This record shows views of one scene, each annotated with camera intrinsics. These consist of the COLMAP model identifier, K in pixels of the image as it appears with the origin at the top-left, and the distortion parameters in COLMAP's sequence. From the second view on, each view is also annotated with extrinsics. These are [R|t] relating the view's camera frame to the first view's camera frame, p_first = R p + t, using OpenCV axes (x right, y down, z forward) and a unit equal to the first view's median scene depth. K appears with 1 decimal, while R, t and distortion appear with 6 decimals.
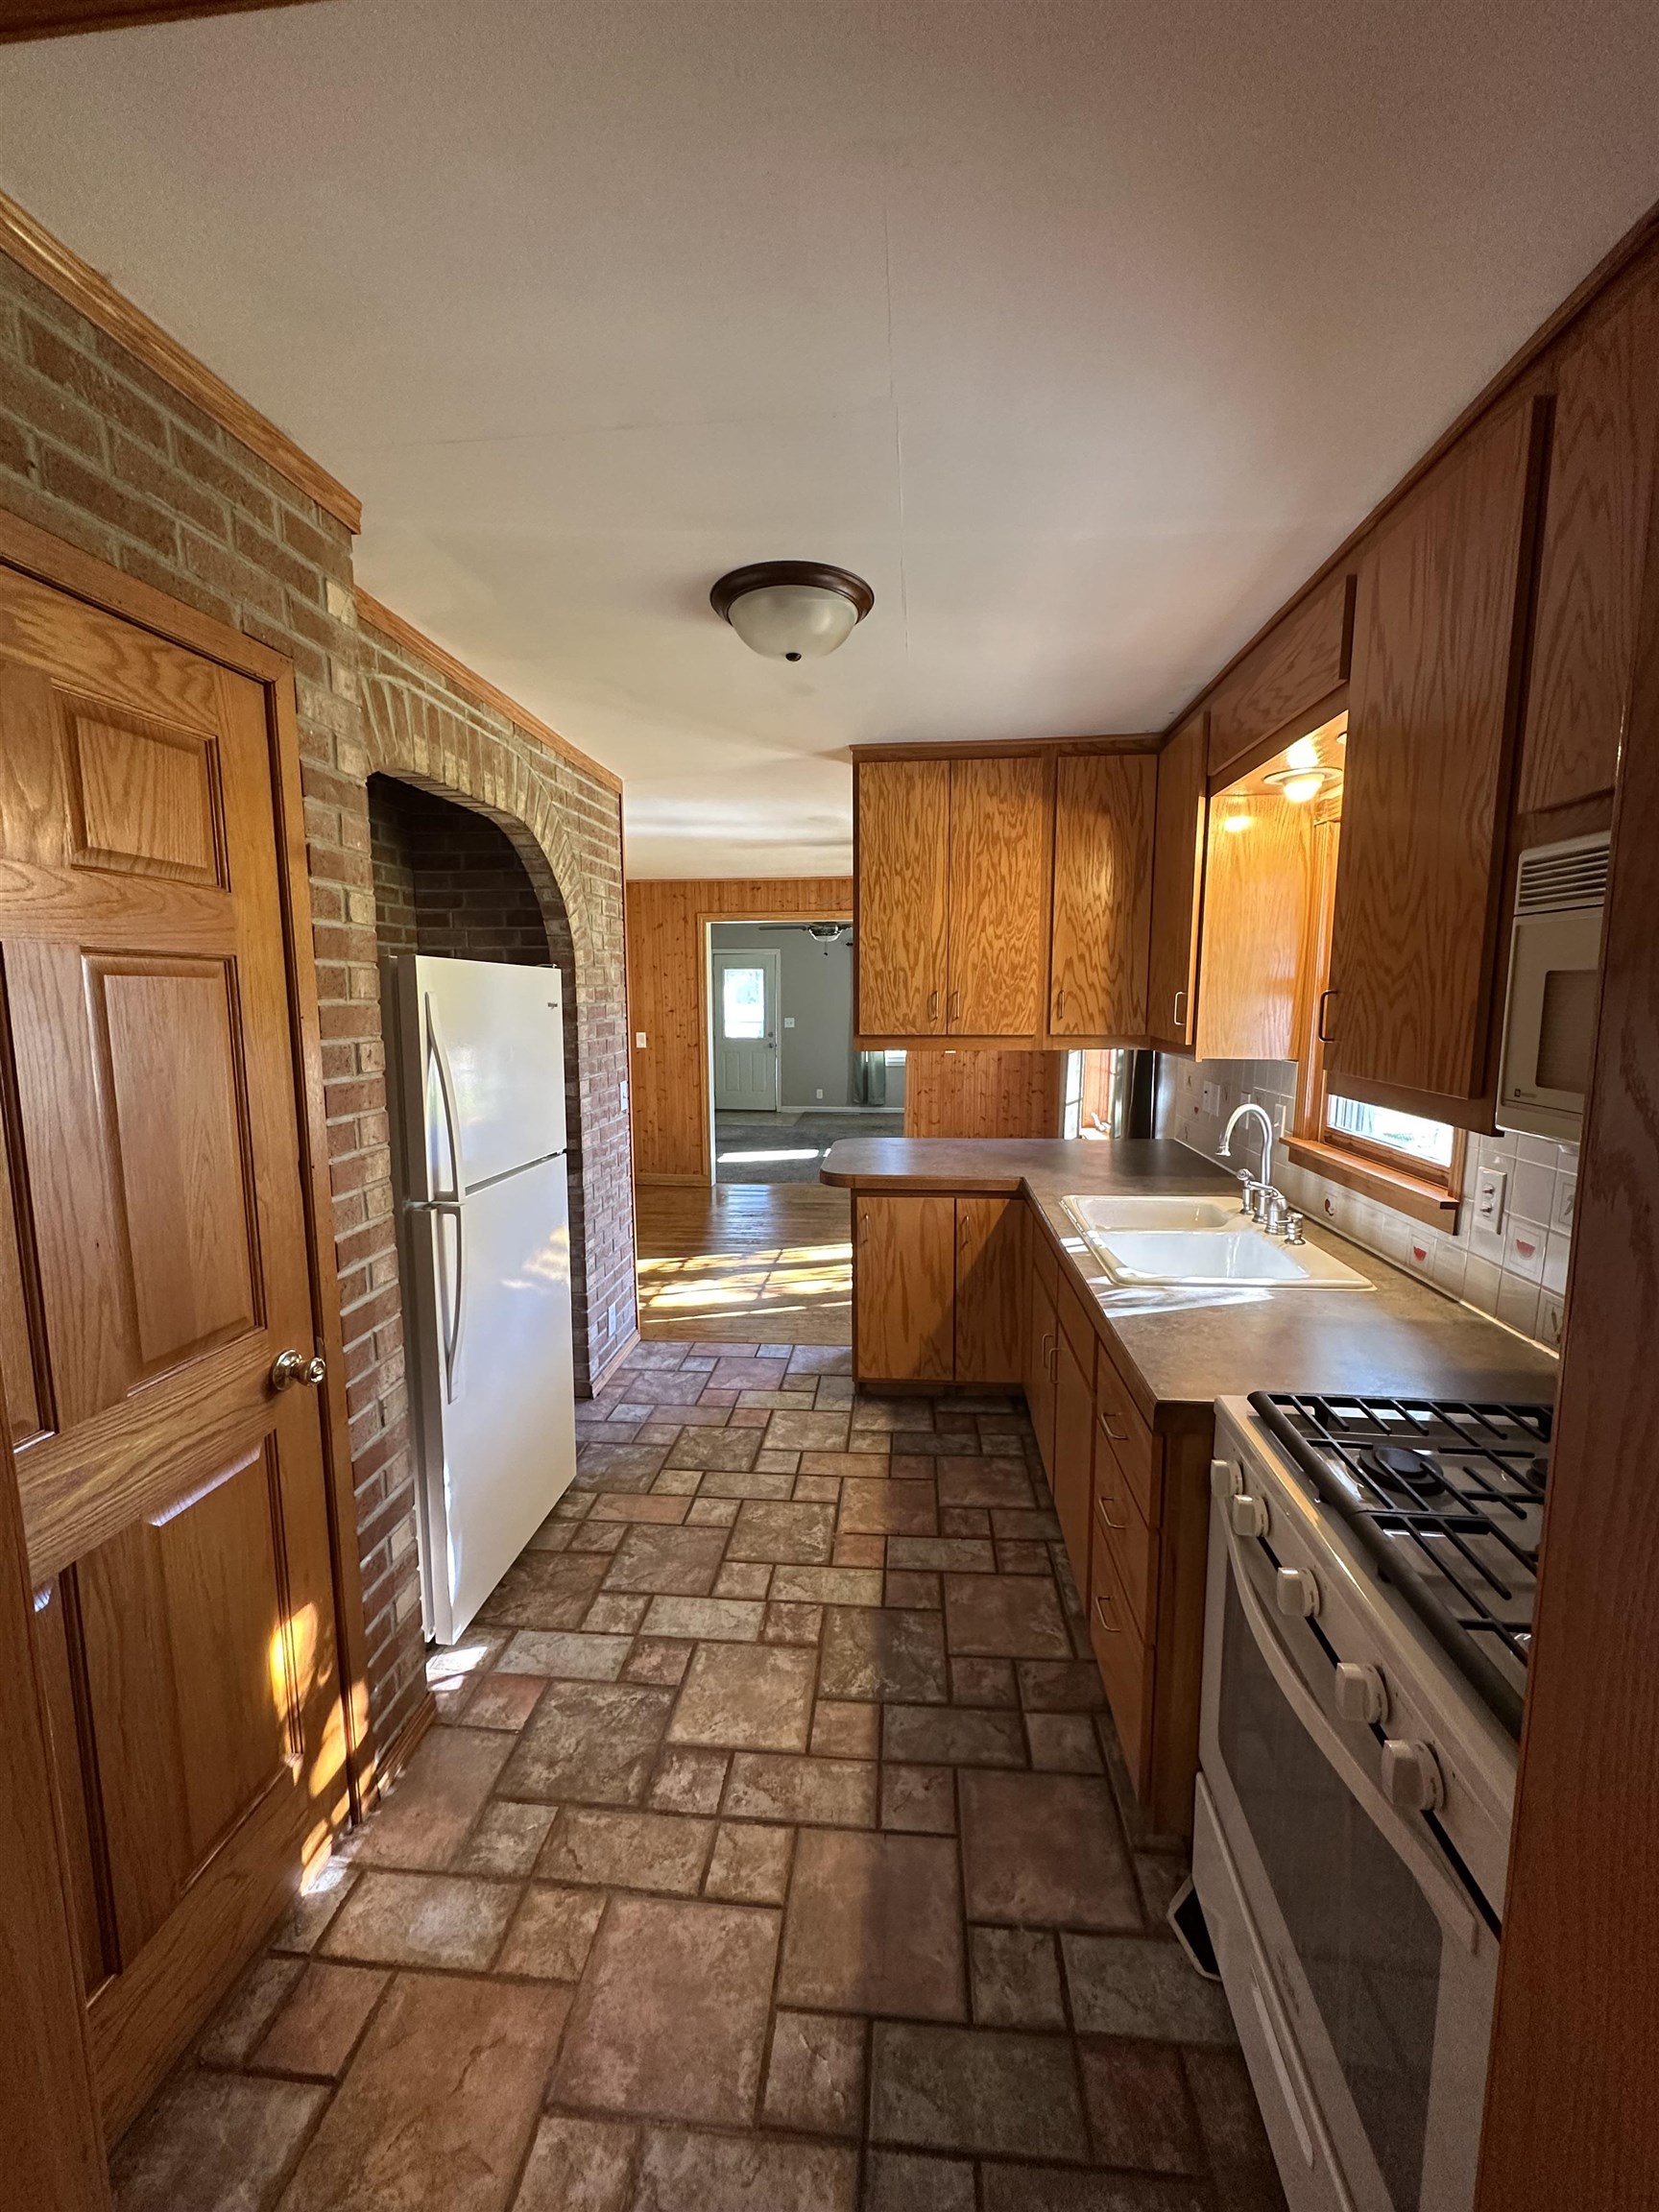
lens RADIAL K [[881.9, 0, 828.2], [0, 881.9, 1103.3], [0, 0, 1]] dist [-0.001603, -0.000085]
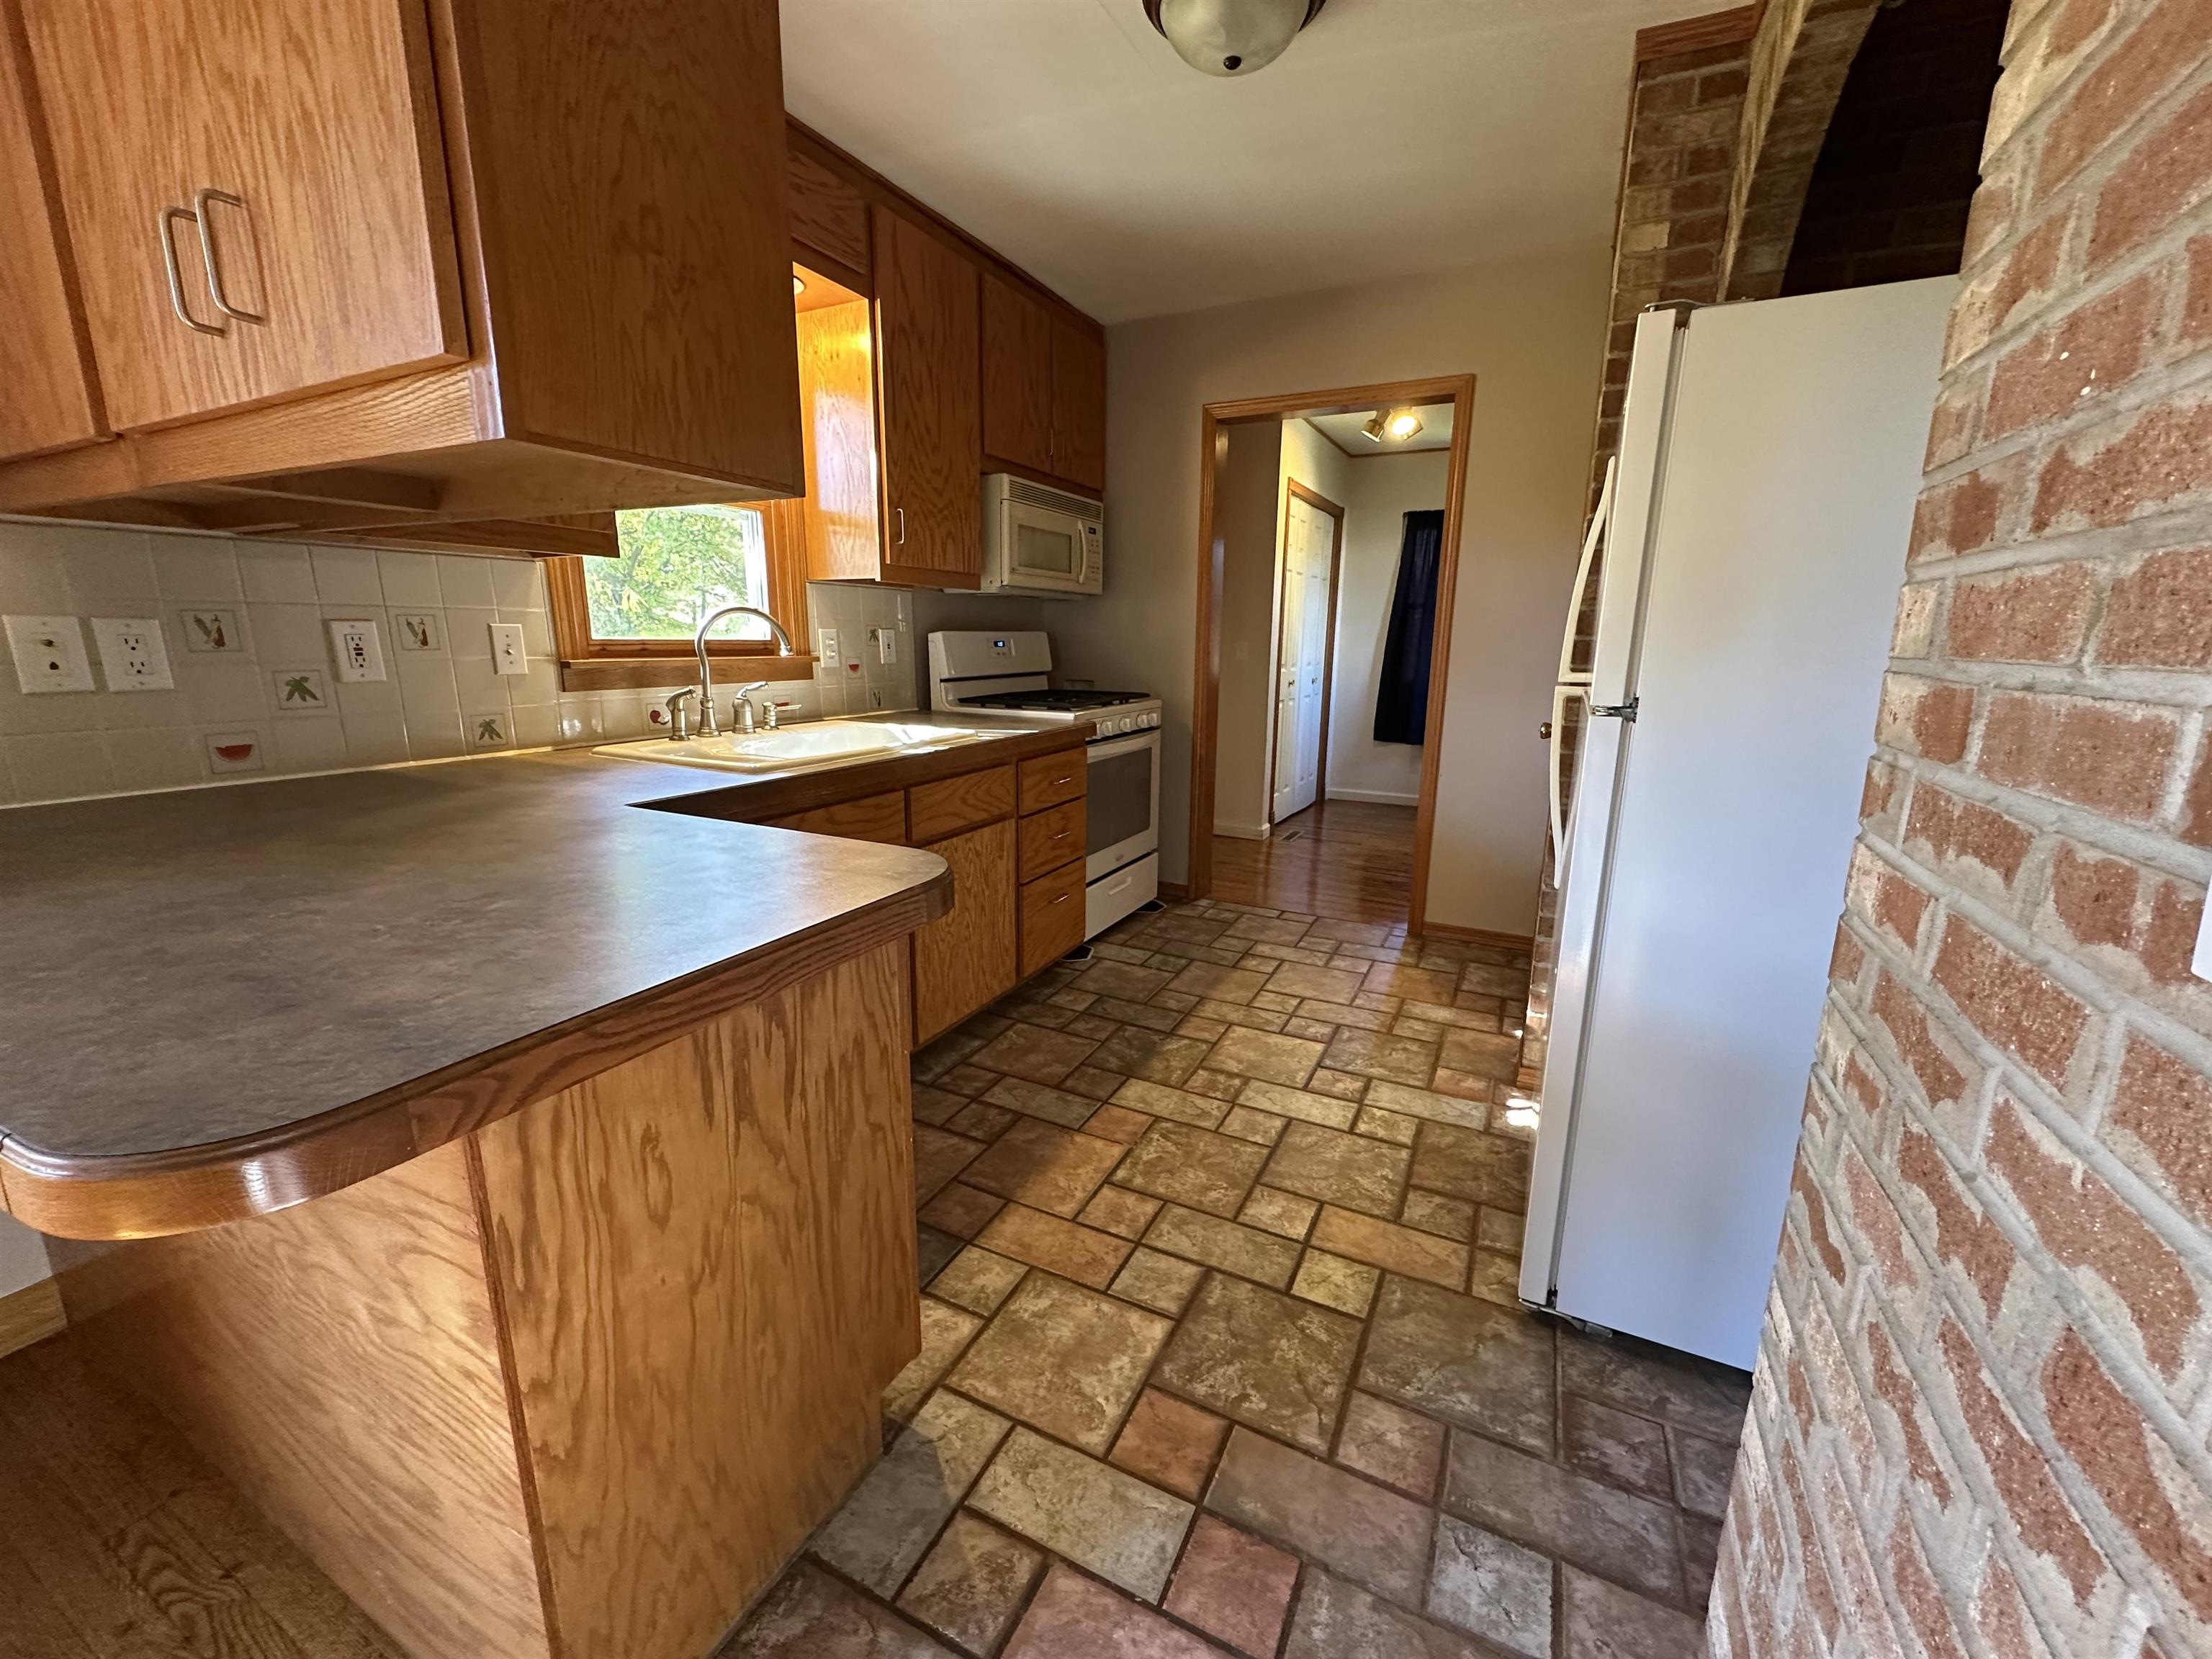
lens RADIAL K [[881.9, 0, 1099.1], [0, 881.9, 824.3], [0, 0, 1]] dist [-0.001603, -0.000085]
pose [[-0.930657, -0.085537, 0.355754, -0.265711], [0.035945, 0.946214, 0.321539, -0.071886], [-0.364122, 0.312030, -0.877526, 1.896267]]
